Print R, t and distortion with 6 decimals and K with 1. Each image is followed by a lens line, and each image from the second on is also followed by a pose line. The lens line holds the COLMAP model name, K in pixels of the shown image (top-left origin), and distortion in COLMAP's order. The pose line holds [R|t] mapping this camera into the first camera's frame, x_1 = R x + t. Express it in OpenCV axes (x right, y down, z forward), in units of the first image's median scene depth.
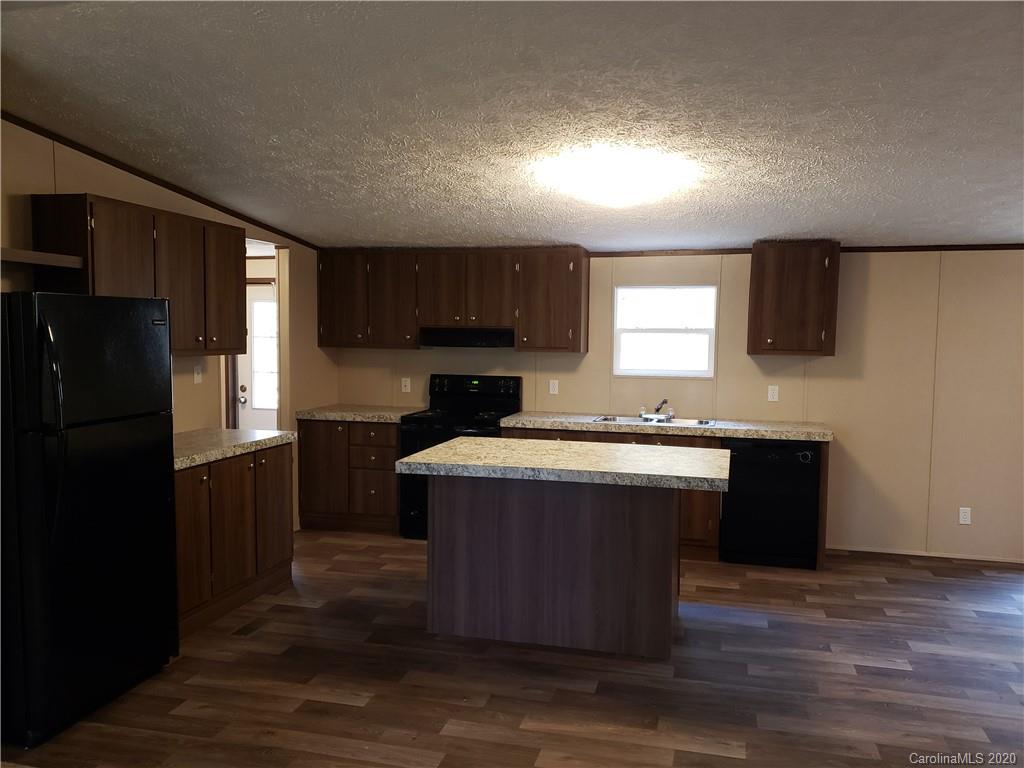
lens RADIAL K [[804.1, 0, 512.0], [0, 804.1, 384.0], [0, 0, 1]] dist [0.048542, 0.001988]
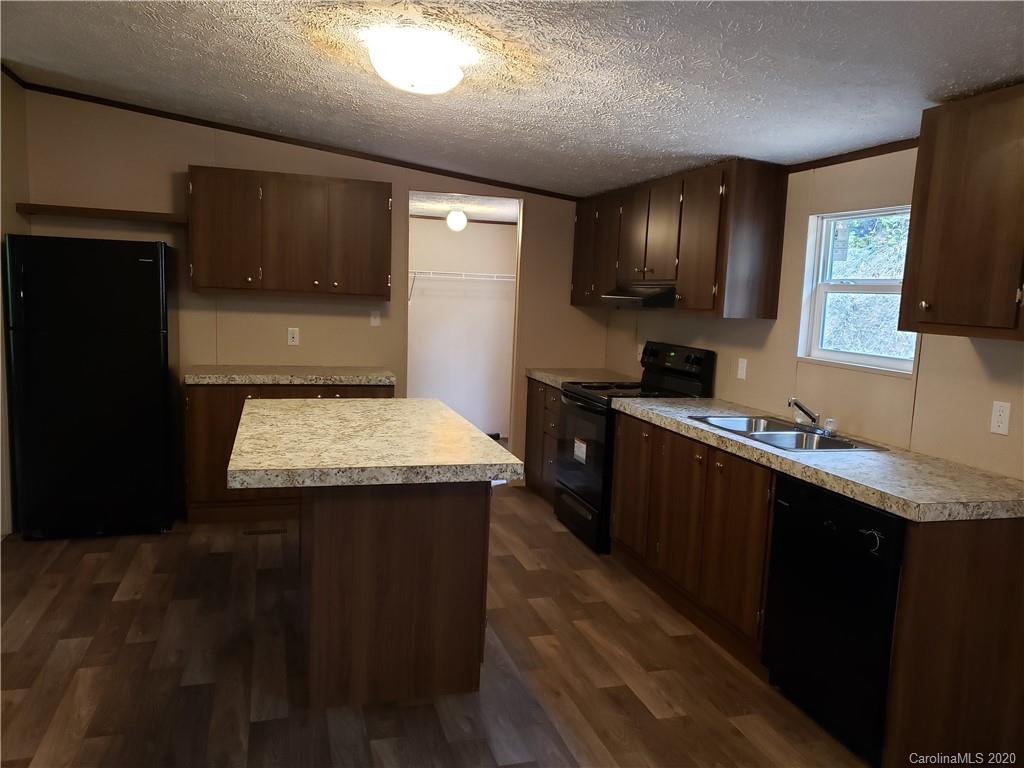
lens RADIAL K [[804.1, 0, 512.0], [0, 804.1, 384.0], [0, 0, 1]] dist [0.048542, 0.001988]
pose [[0.518378, 0.108602, -0.848227, 0.710477], [-0.092390, 0.993210, 0.070702, -0.018789], [0.850146, 0.041718, 0.524892, 0.608750]]
